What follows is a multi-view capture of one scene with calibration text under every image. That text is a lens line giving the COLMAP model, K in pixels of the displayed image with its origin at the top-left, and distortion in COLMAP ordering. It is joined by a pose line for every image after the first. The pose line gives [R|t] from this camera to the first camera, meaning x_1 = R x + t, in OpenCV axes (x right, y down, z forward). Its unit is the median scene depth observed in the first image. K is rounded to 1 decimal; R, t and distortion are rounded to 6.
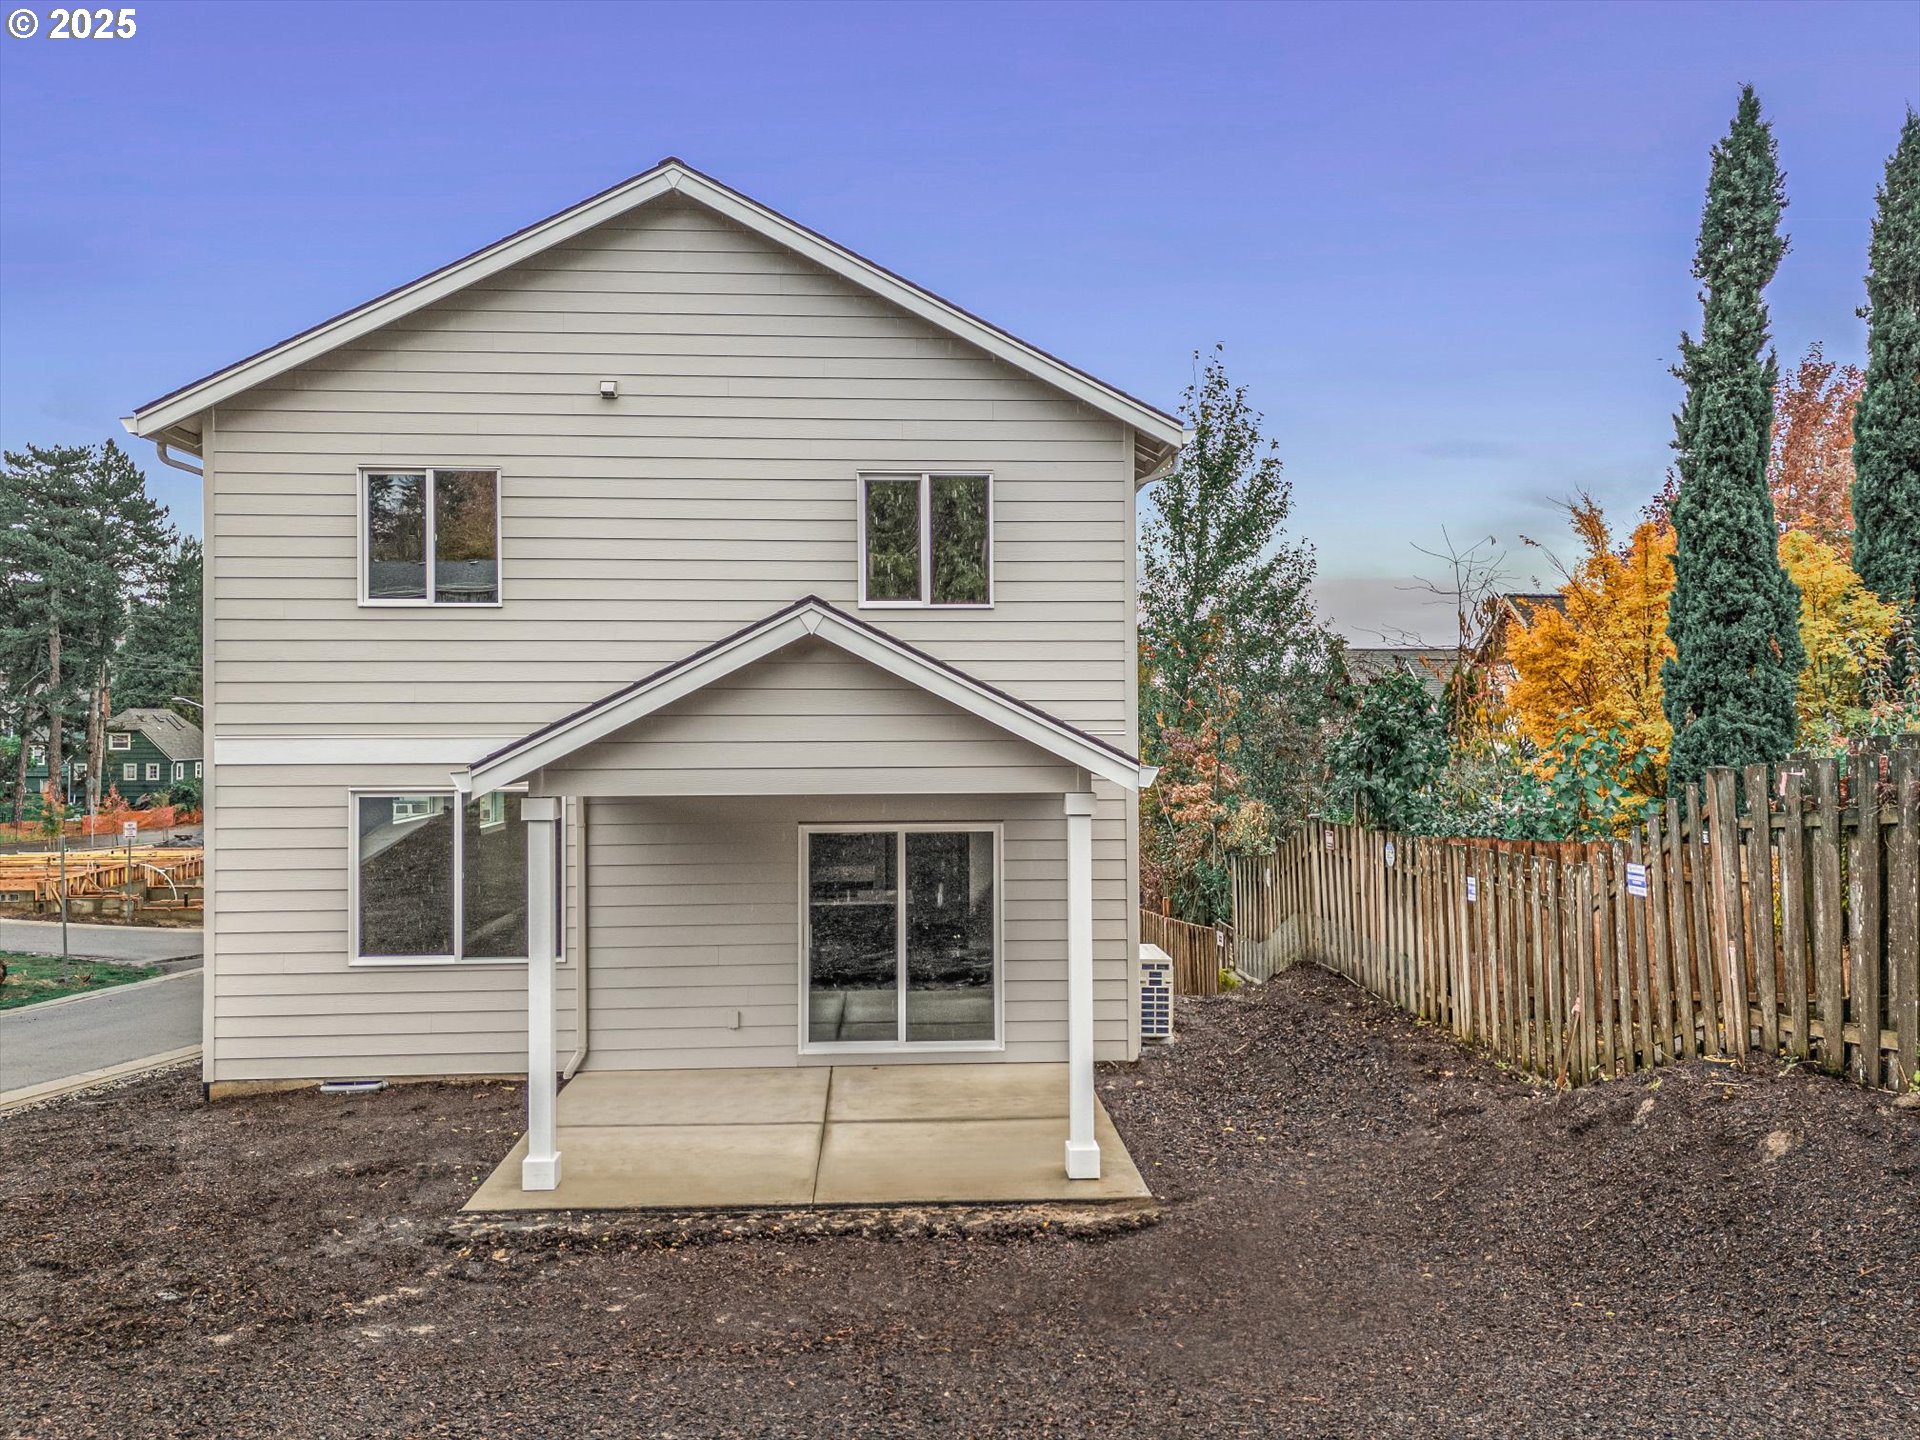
lens RADIAL K [[1421.4, 0, 956.1], [0, 1421.4, 704.0], [0, 0, 1]] dist [0.066583, -0.057488]
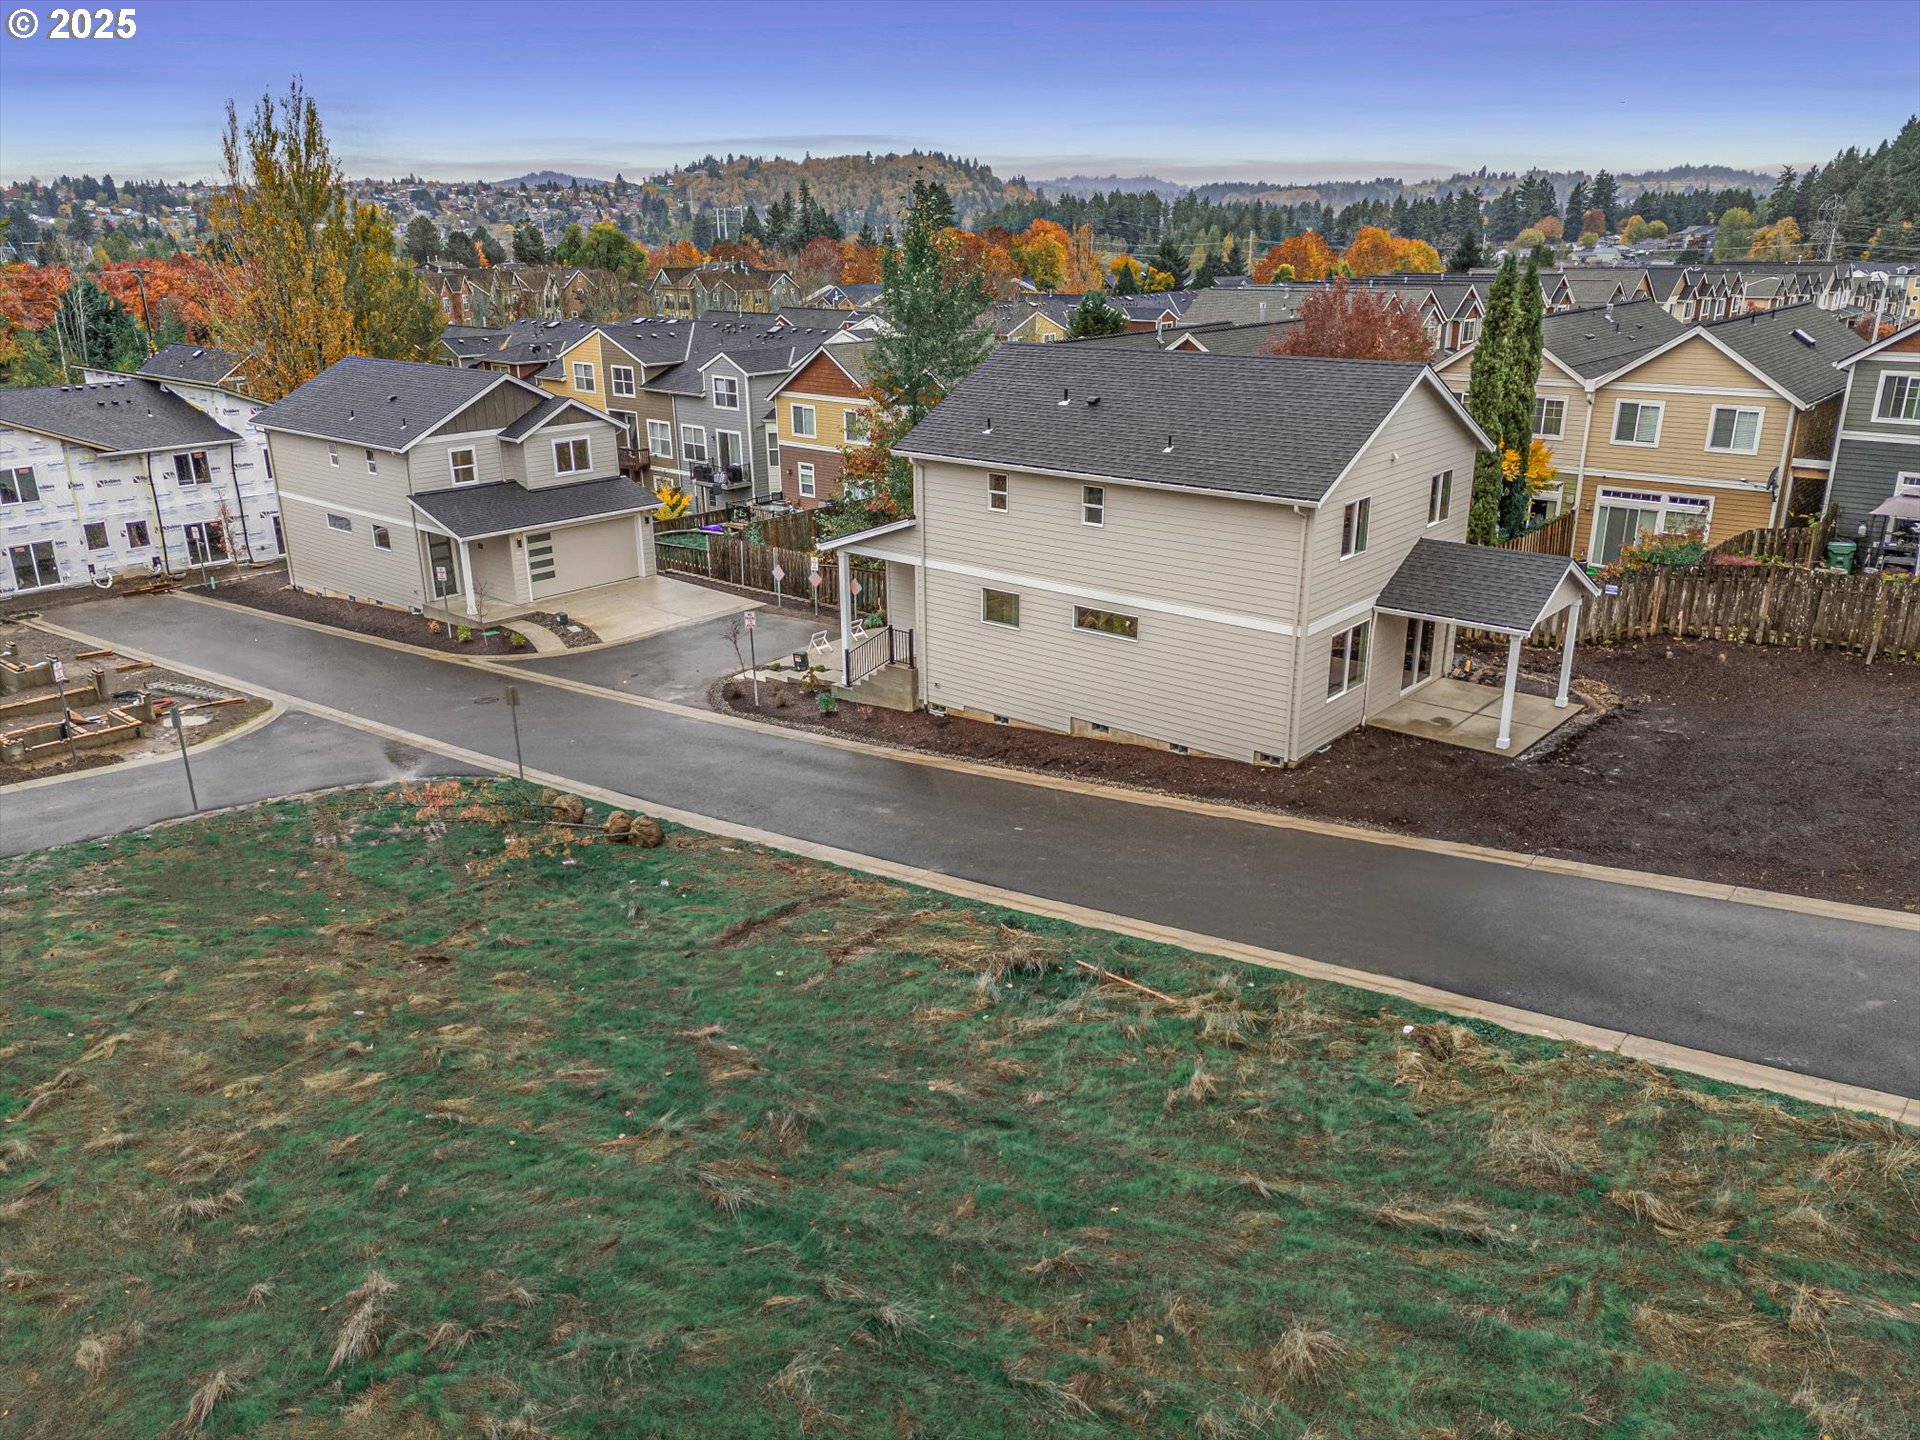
lens RADIAL K [[1421.4, 0, 972.0], [0, 1421.4, 716.2], [0, 0, 1]] dist [0.066583, -0.057488]
pose [[0.680086, -0.242443, 0.691885, -2.180857], [-0.002897, 0.942842, 0.333228, -0.529883], [-0.733127, -0.228628, 0.640511, -0.119932]]
